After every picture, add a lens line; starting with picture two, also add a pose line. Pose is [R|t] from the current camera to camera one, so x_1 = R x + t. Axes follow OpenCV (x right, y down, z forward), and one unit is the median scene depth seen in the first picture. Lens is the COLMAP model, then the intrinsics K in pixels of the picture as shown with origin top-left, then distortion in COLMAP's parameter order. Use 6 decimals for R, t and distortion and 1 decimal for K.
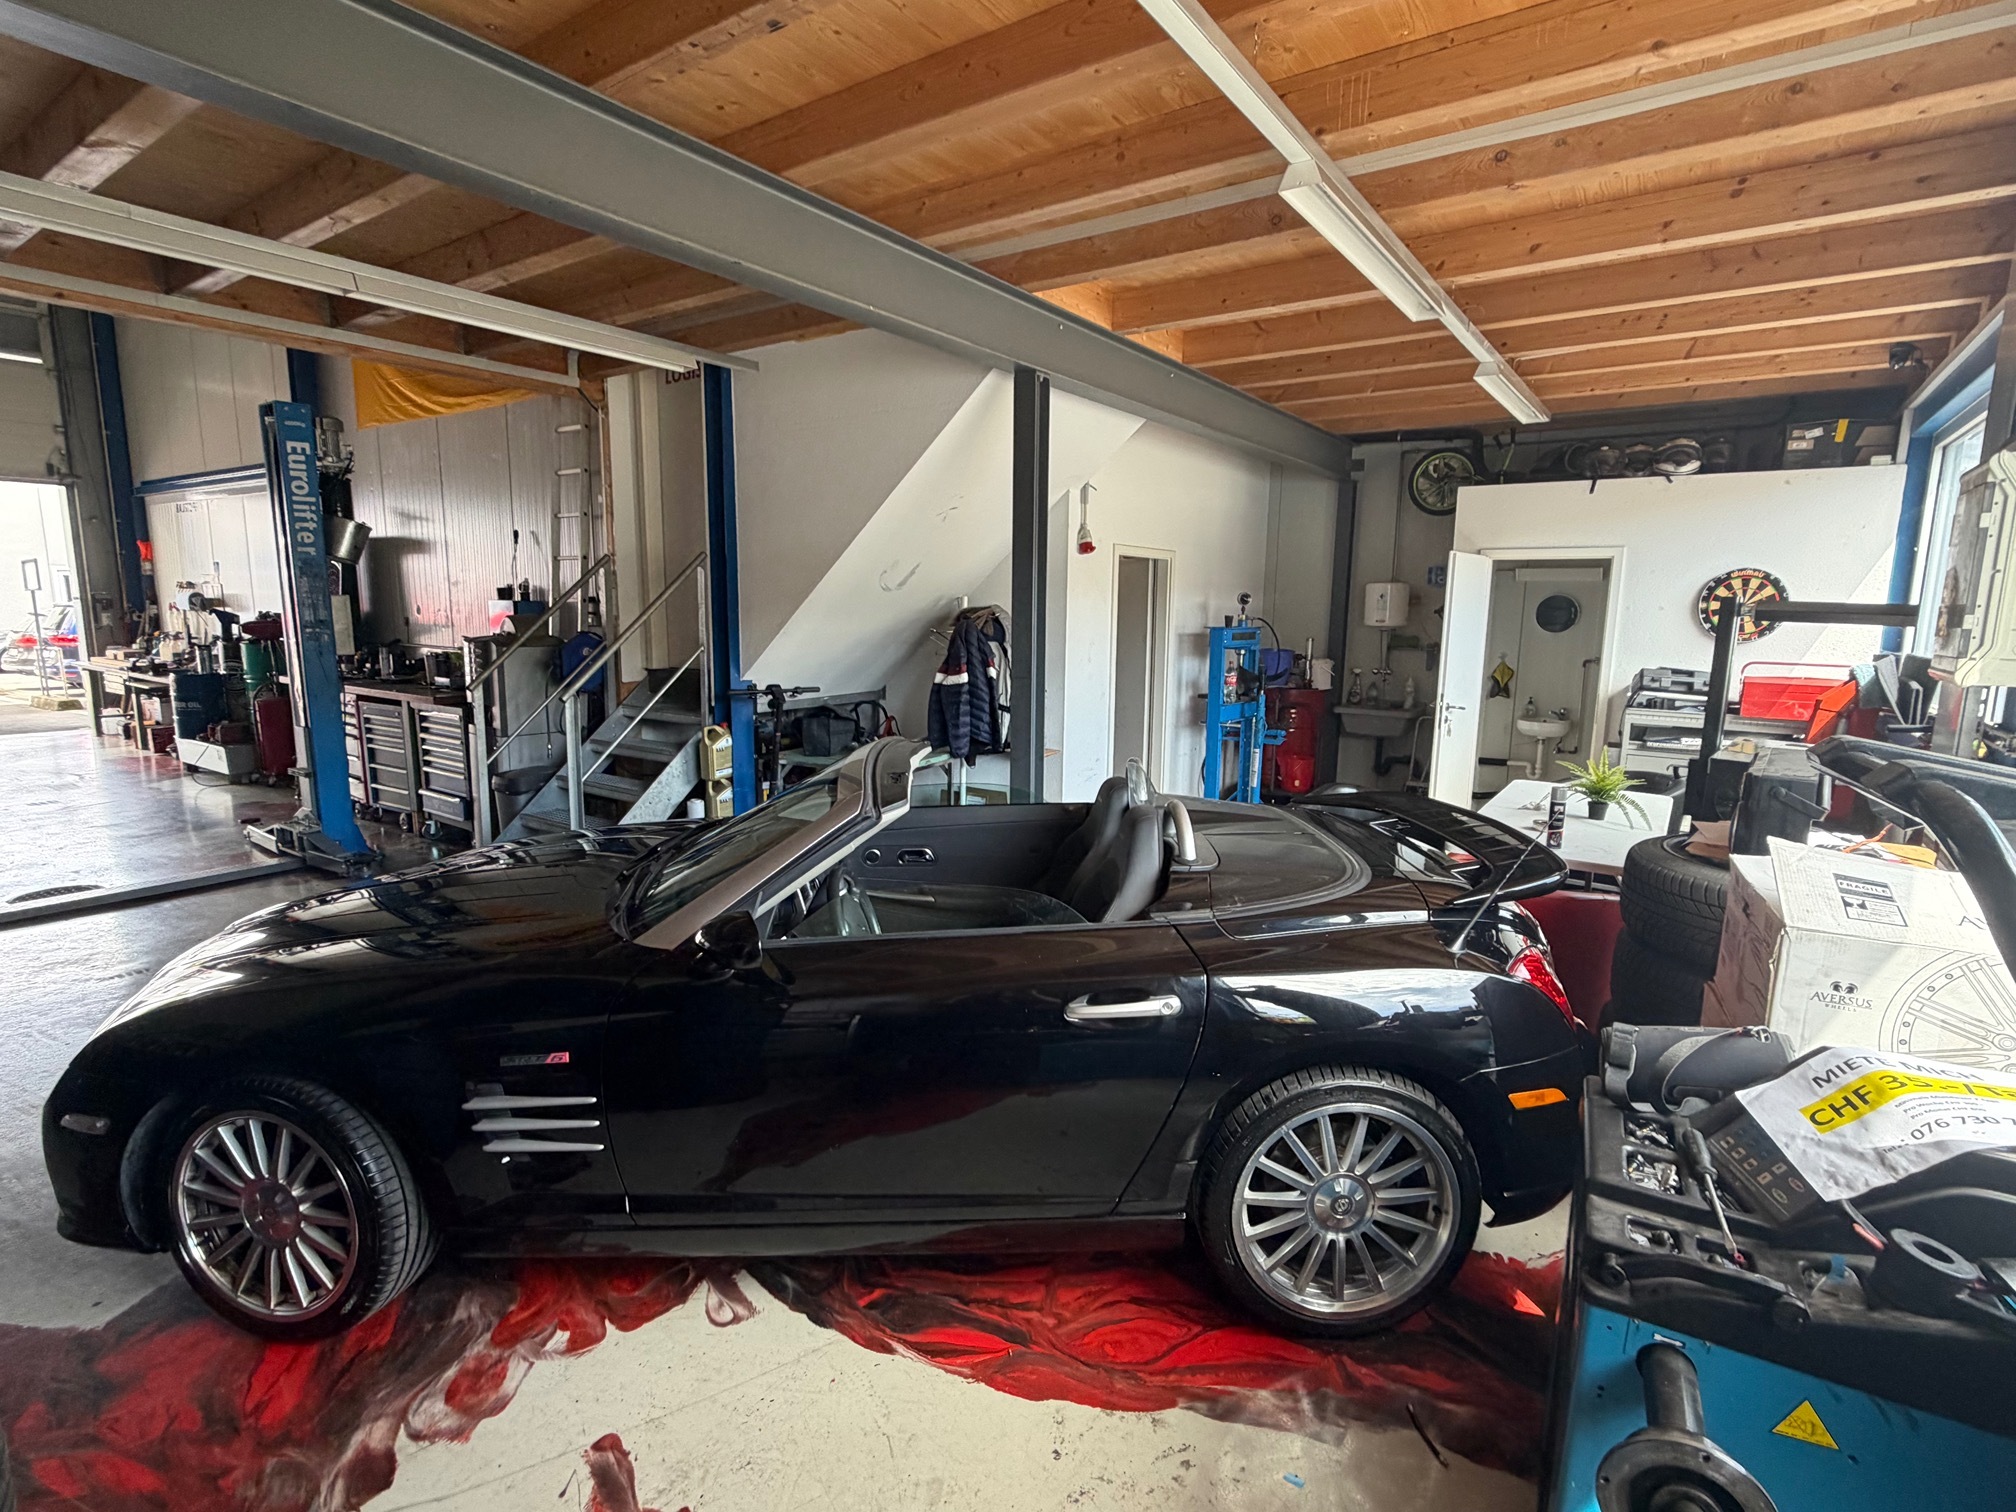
lens RADIAL K [[999.3, 0, 1007.6], [0, 999.3, 753.9], [0, 0, 1]] dist [0.001750, 0.000028]
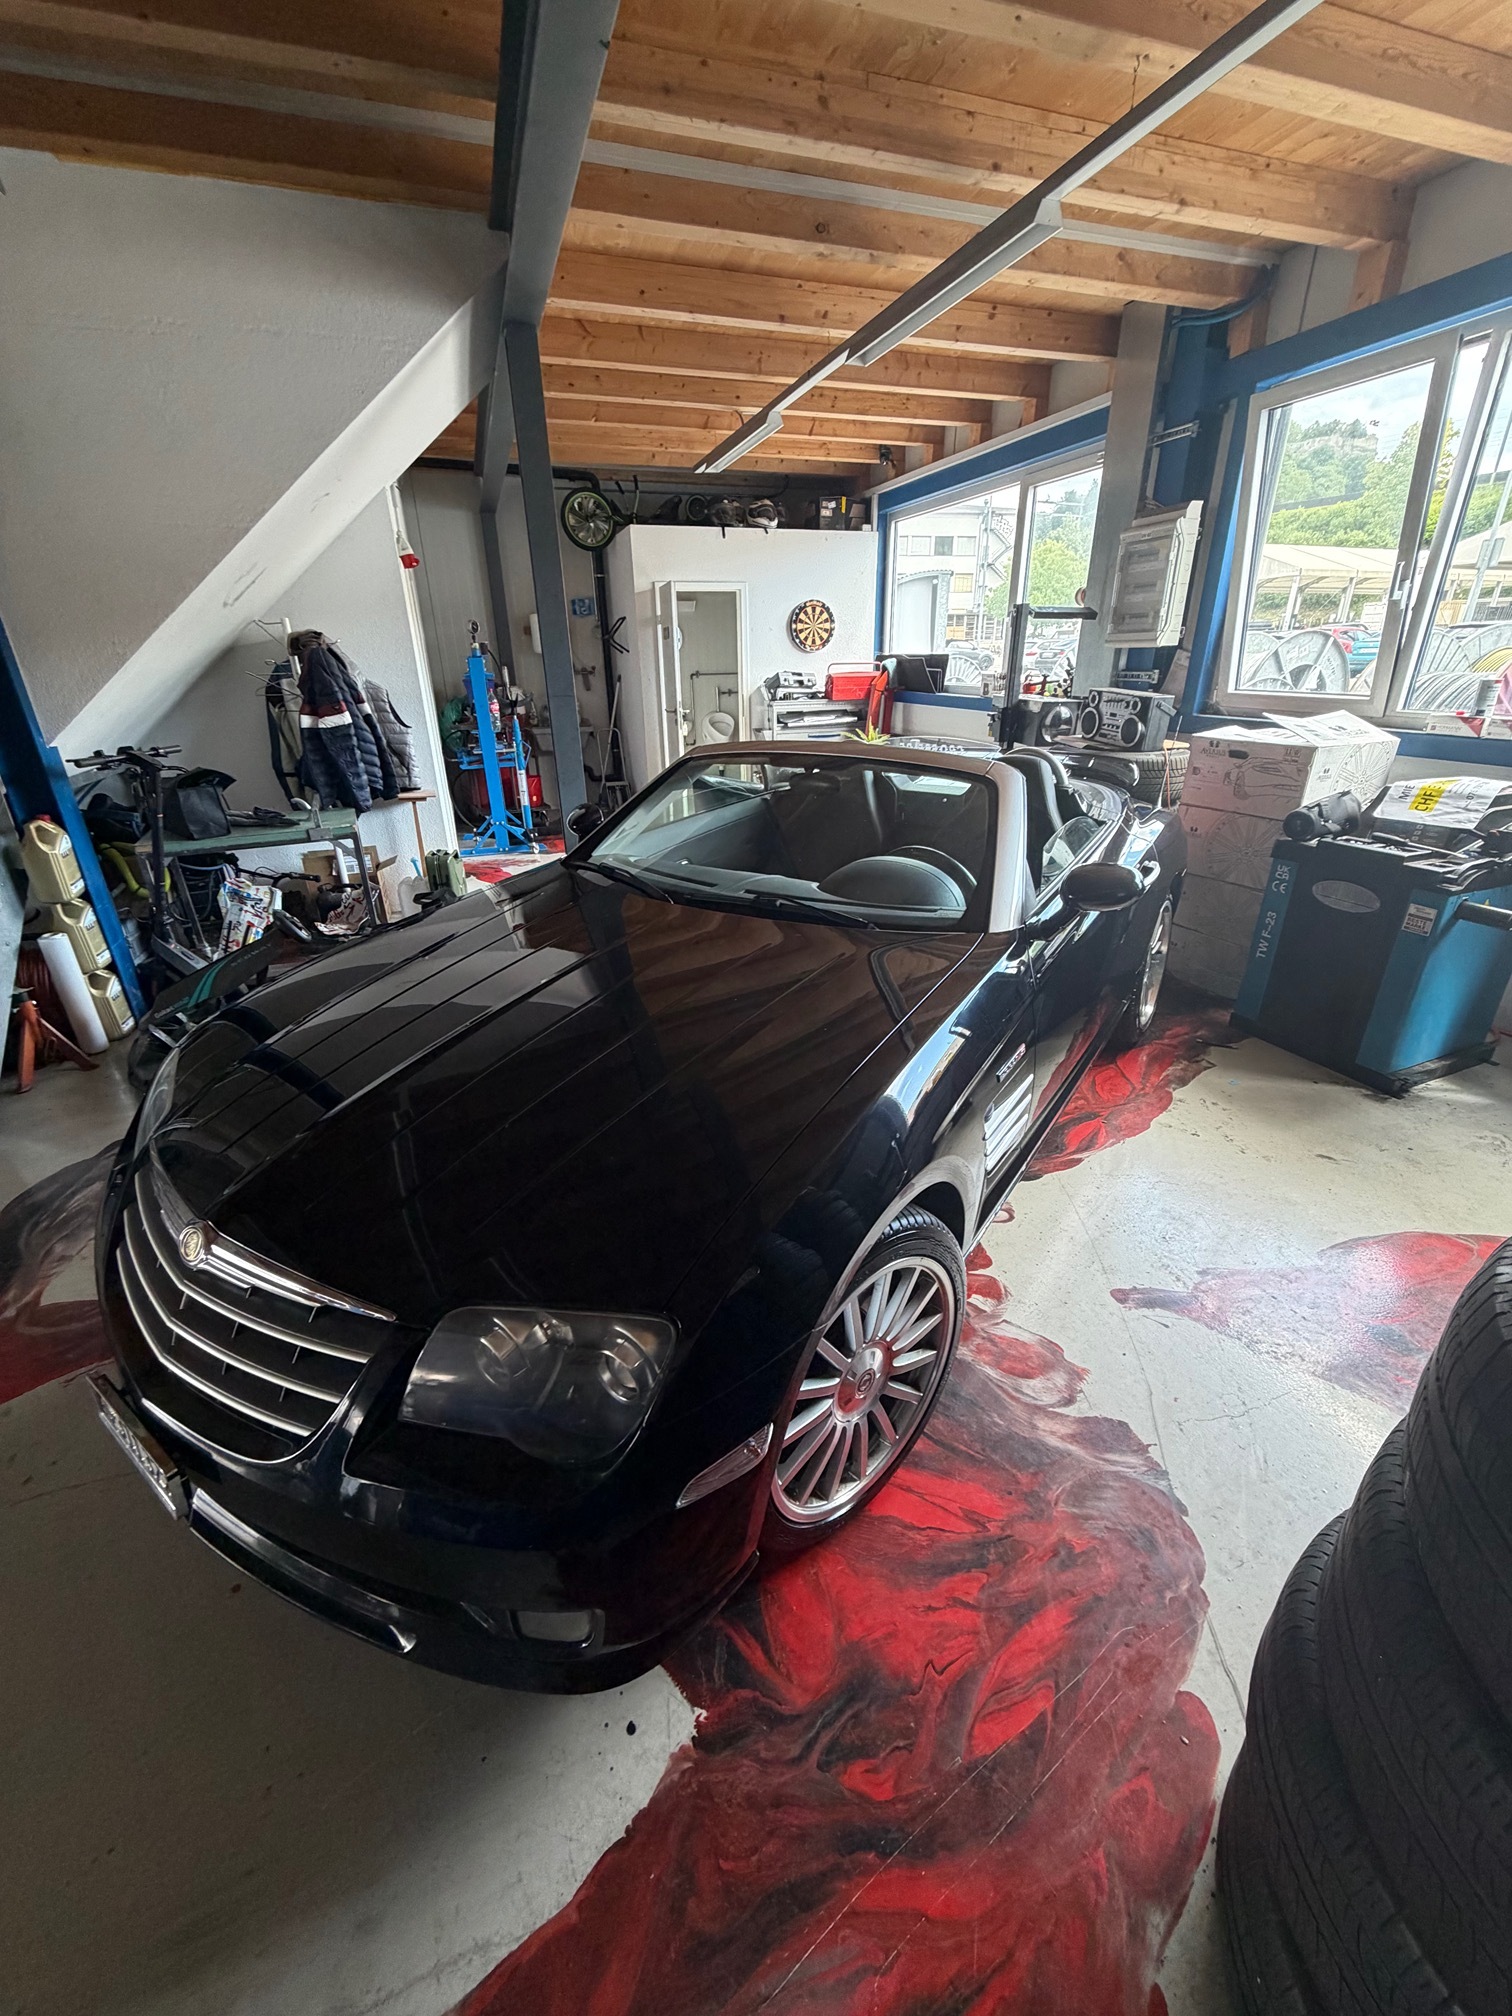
lens RADIAL K [[802.8, 0, 759.9], [0, 802.8, 1006.4], [0, 0, 1]] dist [0.001464, 0.000040]
pose [[0.580645, -0.350403, 0.734894, -0.446748], [0.148256, 0.933059, 0.327752, -0.017403], [-0.800545, -0.081355, 0.593725, 0.276072]]
